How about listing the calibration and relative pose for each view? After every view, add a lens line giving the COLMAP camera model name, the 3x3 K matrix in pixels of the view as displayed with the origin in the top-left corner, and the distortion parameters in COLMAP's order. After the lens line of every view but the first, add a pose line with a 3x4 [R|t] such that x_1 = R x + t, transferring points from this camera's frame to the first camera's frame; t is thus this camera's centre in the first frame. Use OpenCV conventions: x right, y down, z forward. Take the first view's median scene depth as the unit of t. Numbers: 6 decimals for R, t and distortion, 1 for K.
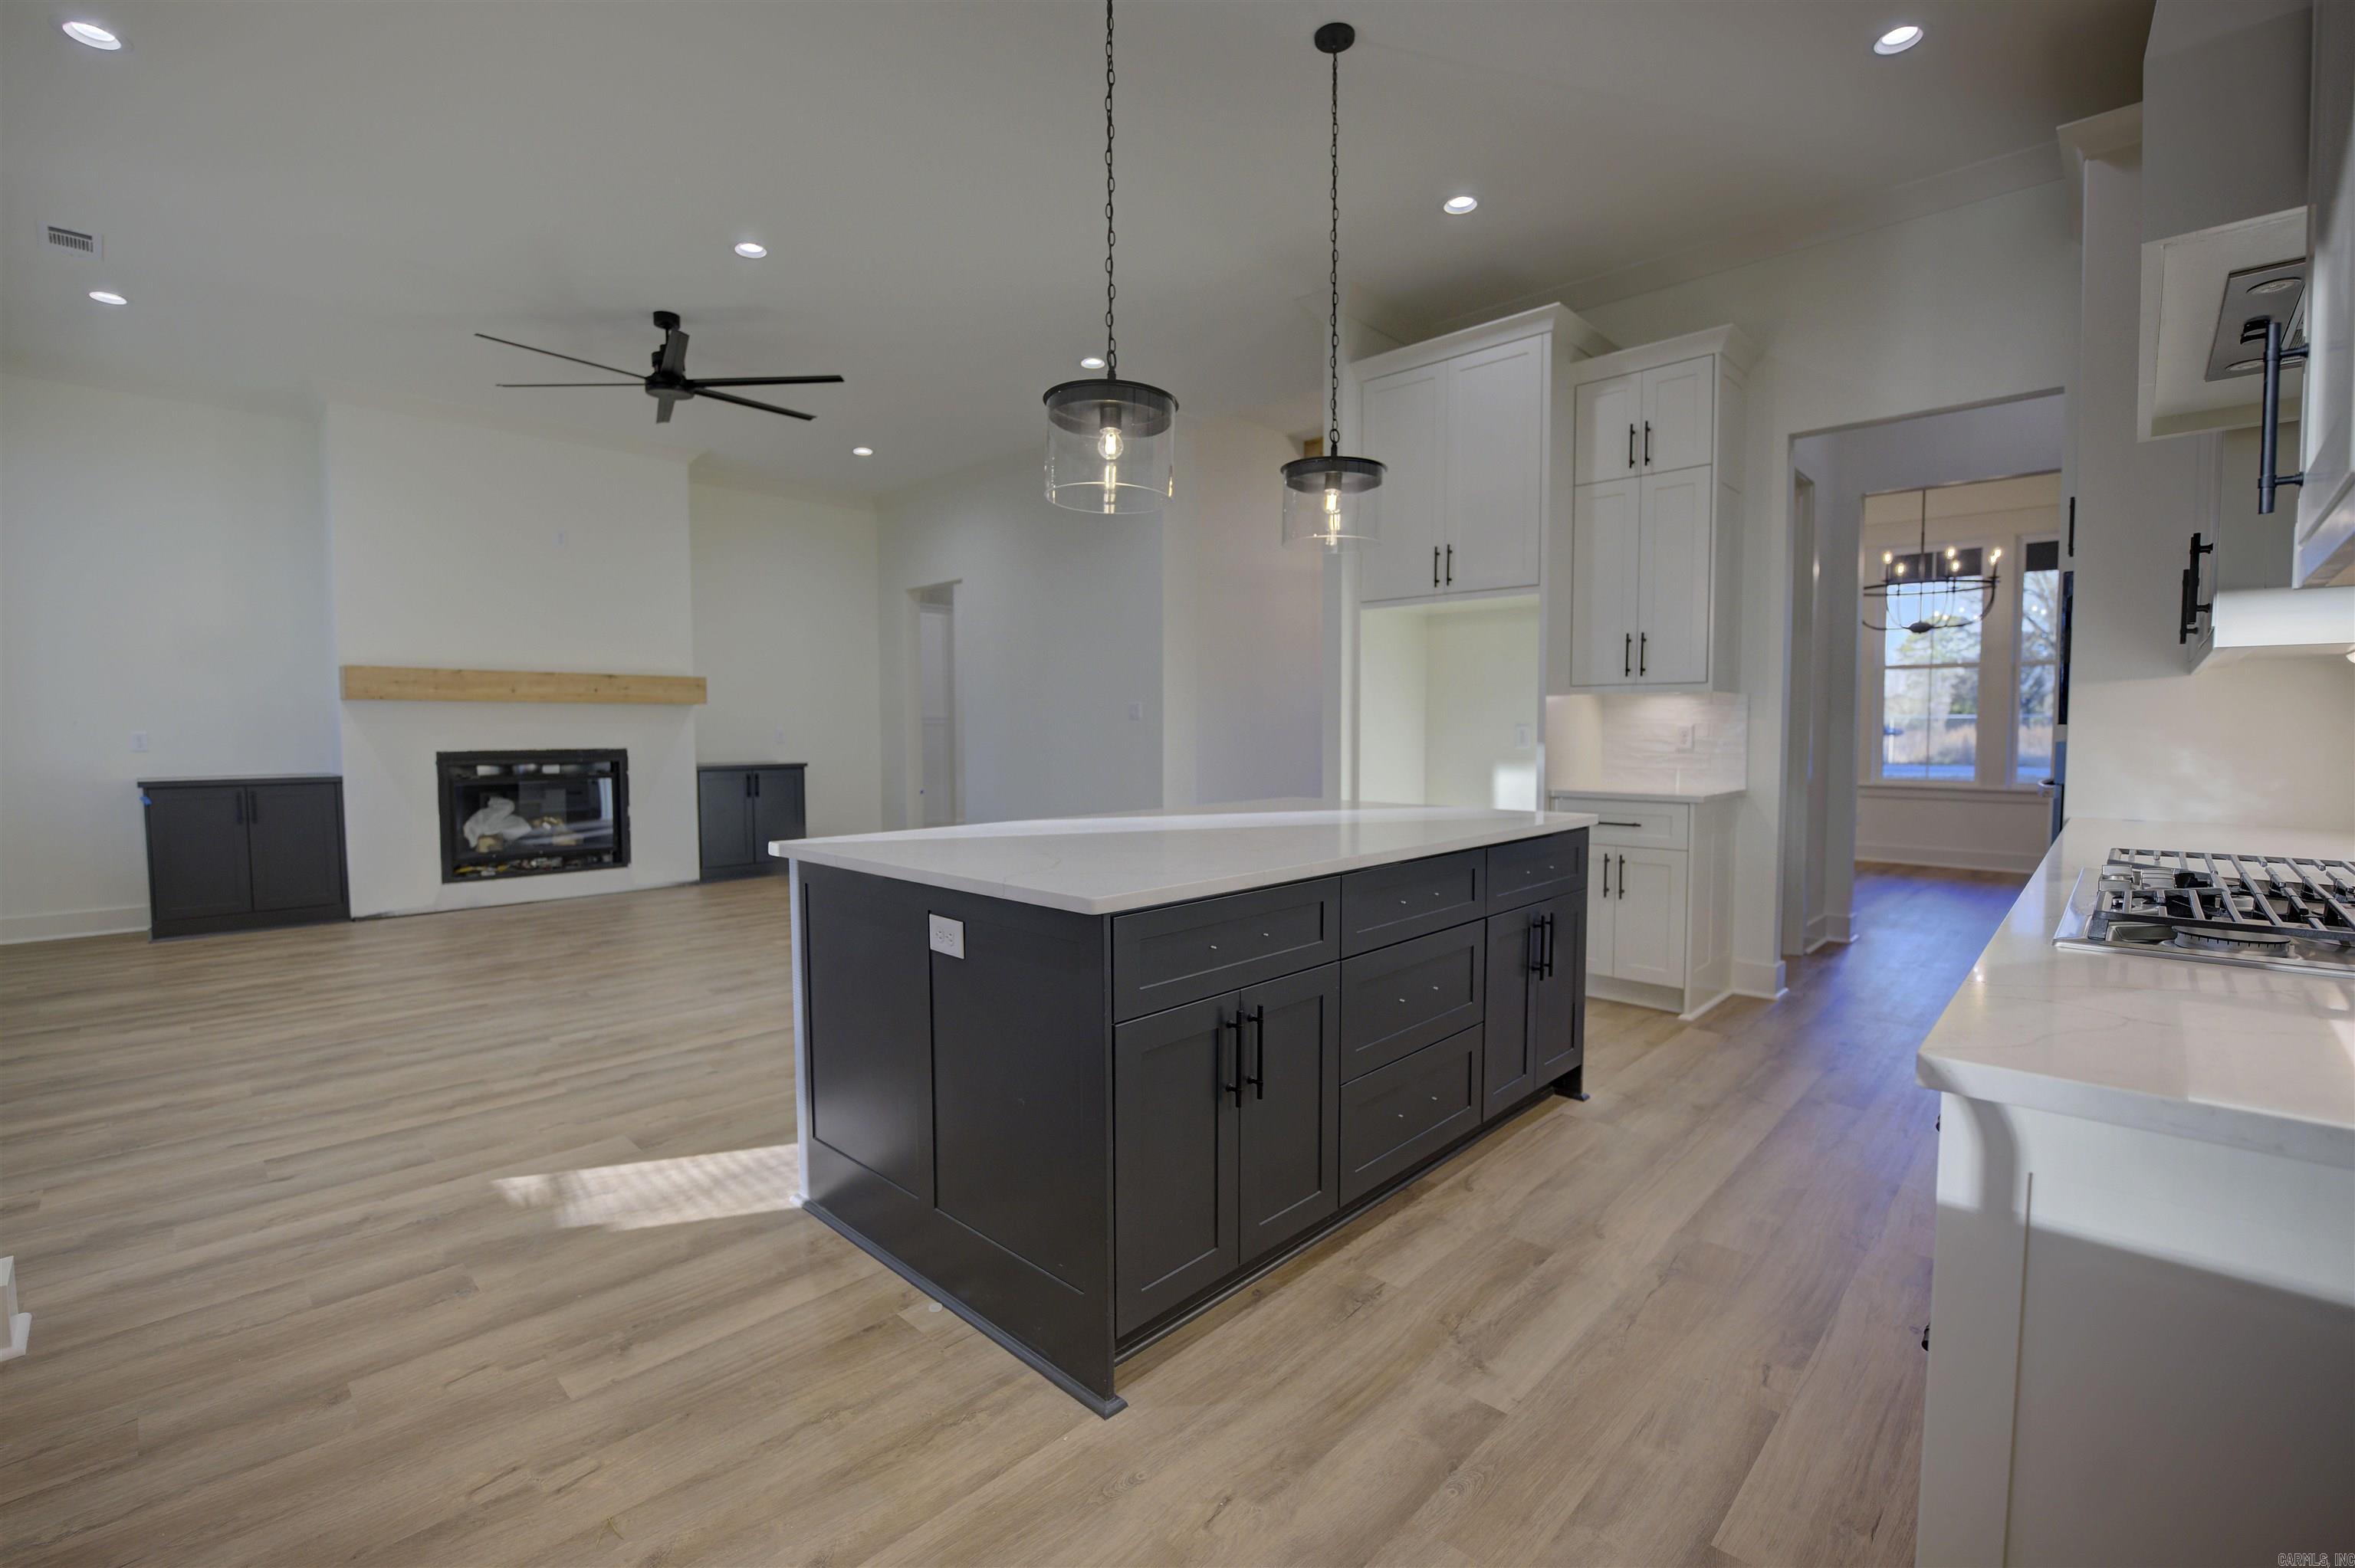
lens RADIAL K [[1010.6, 0, 1187.4], [0, 1010.6, 783.9], [0, 0, 1]] dist [-0.024301, 0.000328]
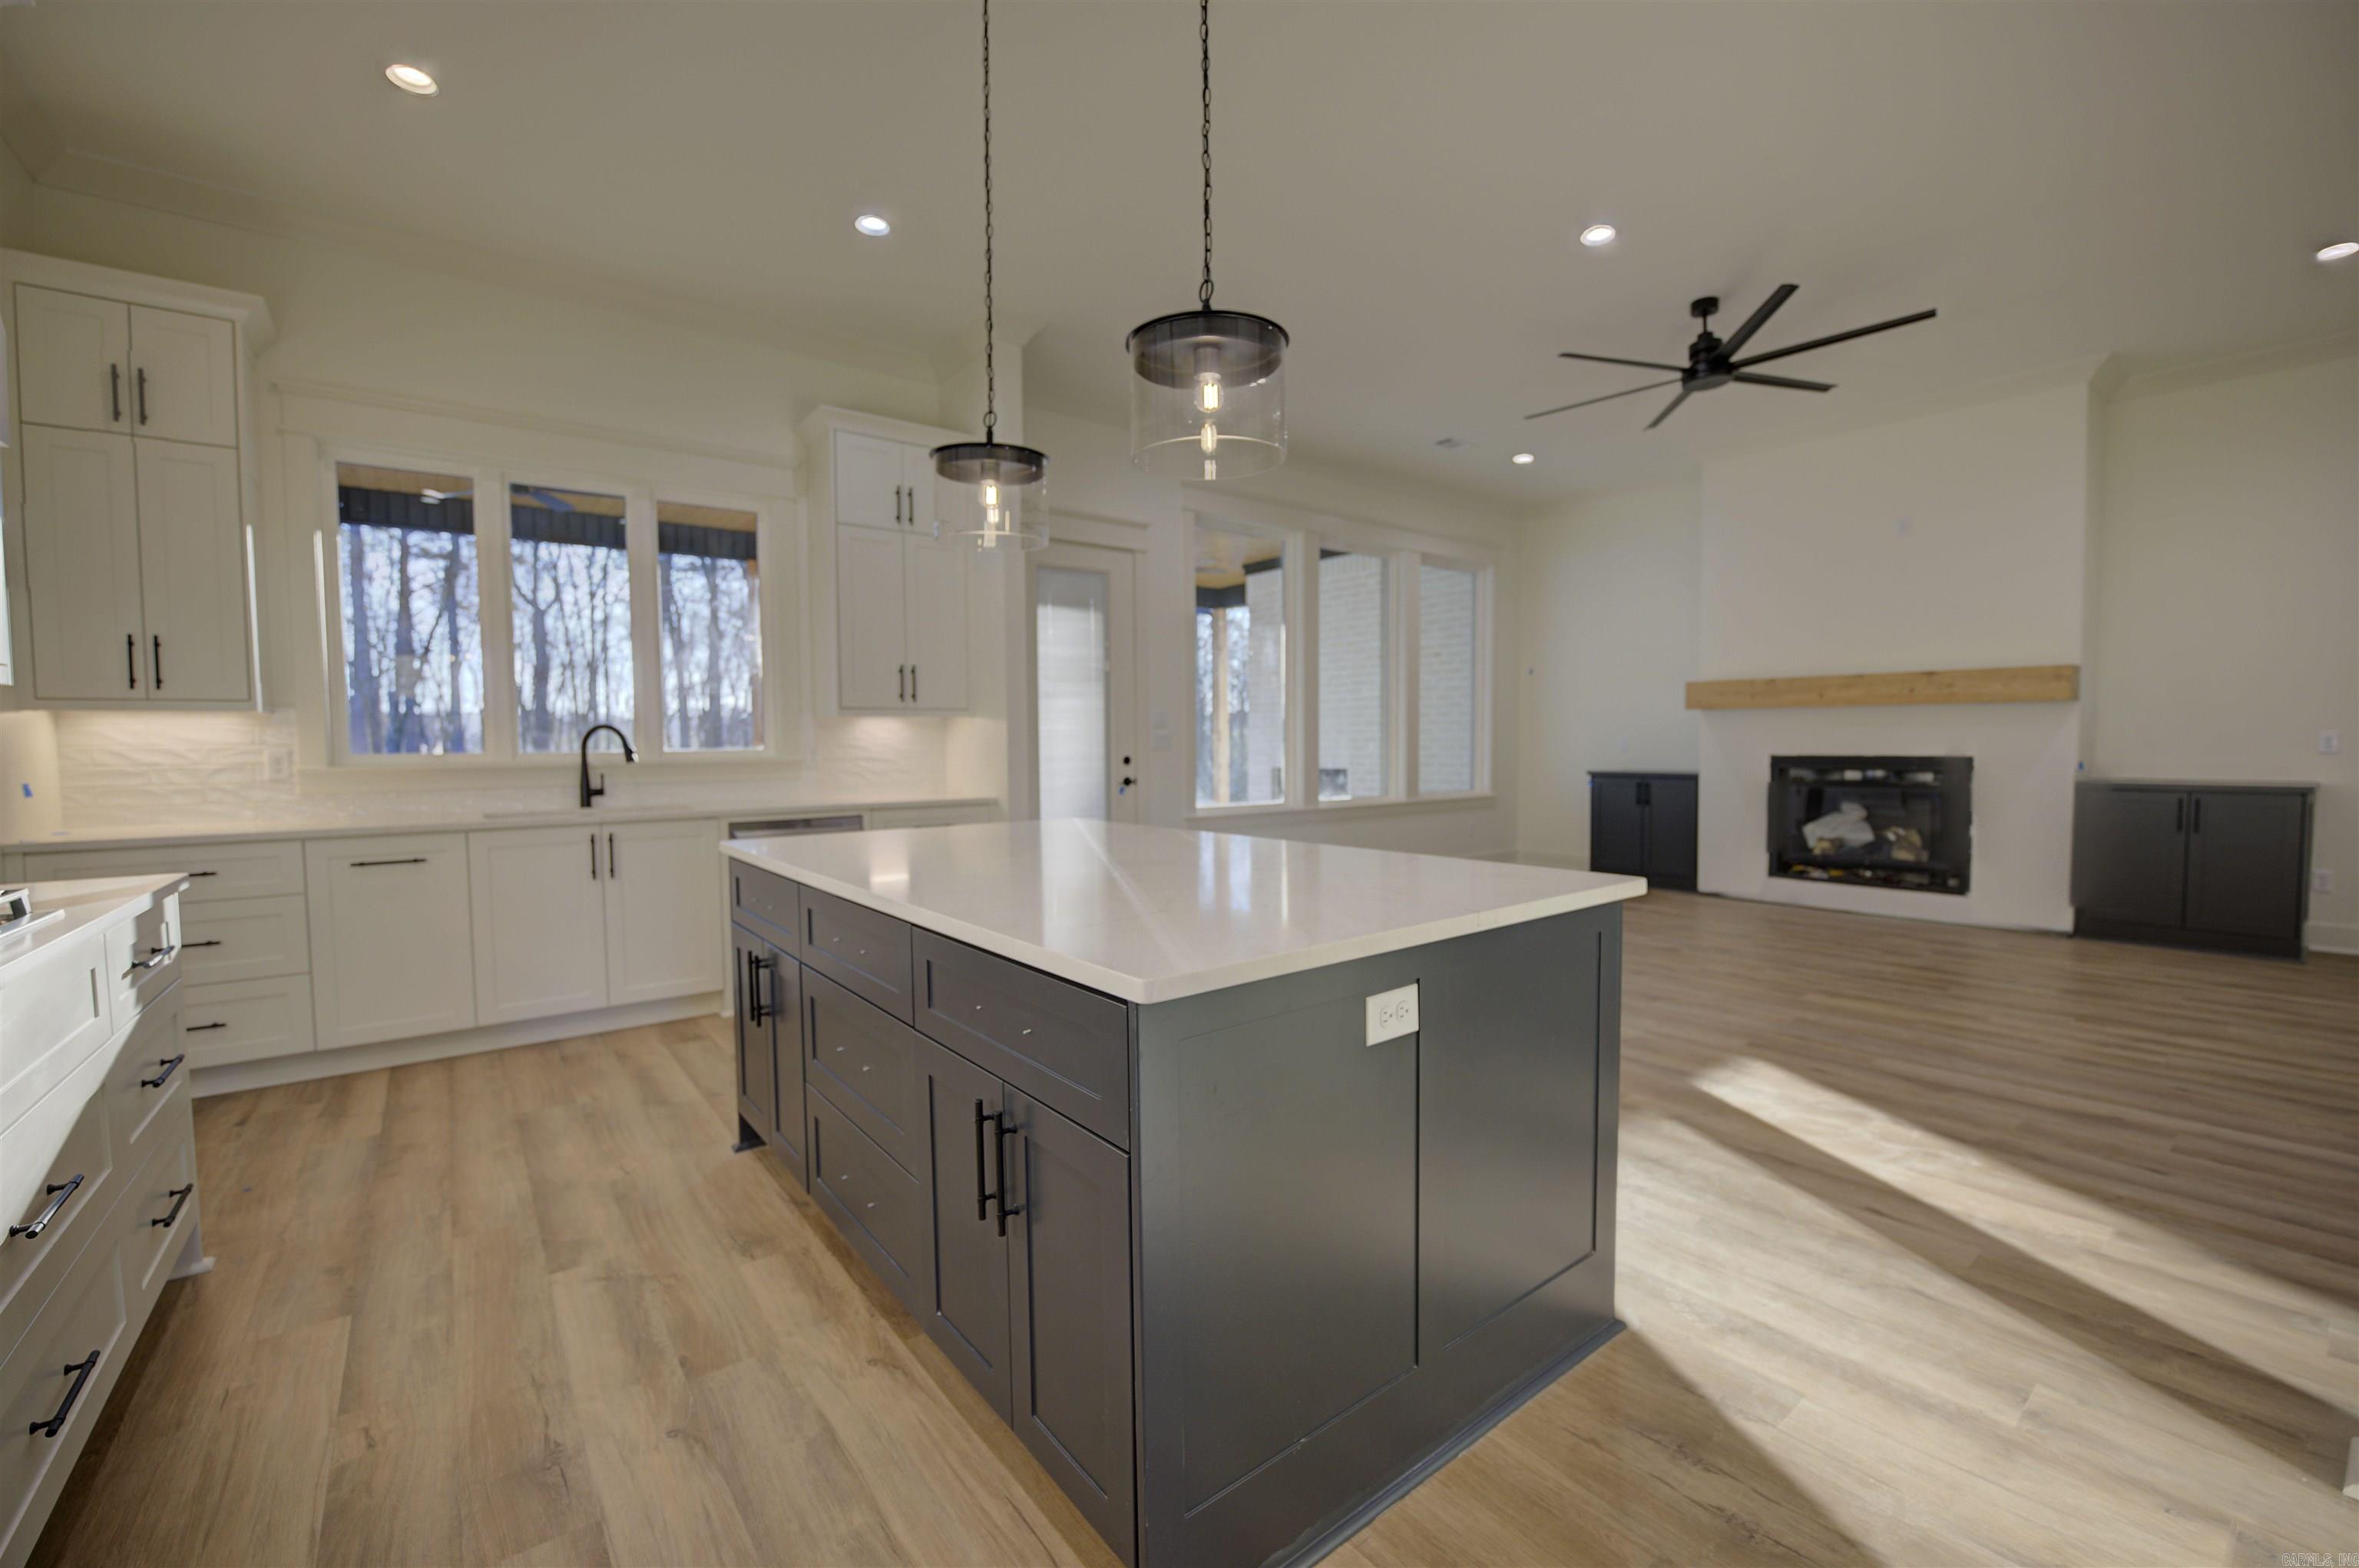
lens RADIAL K [[957.2, 0, 1179.5], [0, 957.2, 784.0], [0, 0, 1]] dist [-0.020609, 0.000358]
pose [[-0.143982, 0.050358, -0.988298, 0.766684], [-0.045731, 0.997299, 0.057479, -0.064573], [0.988523, 0.053472, -0.141290, 1.079673]]
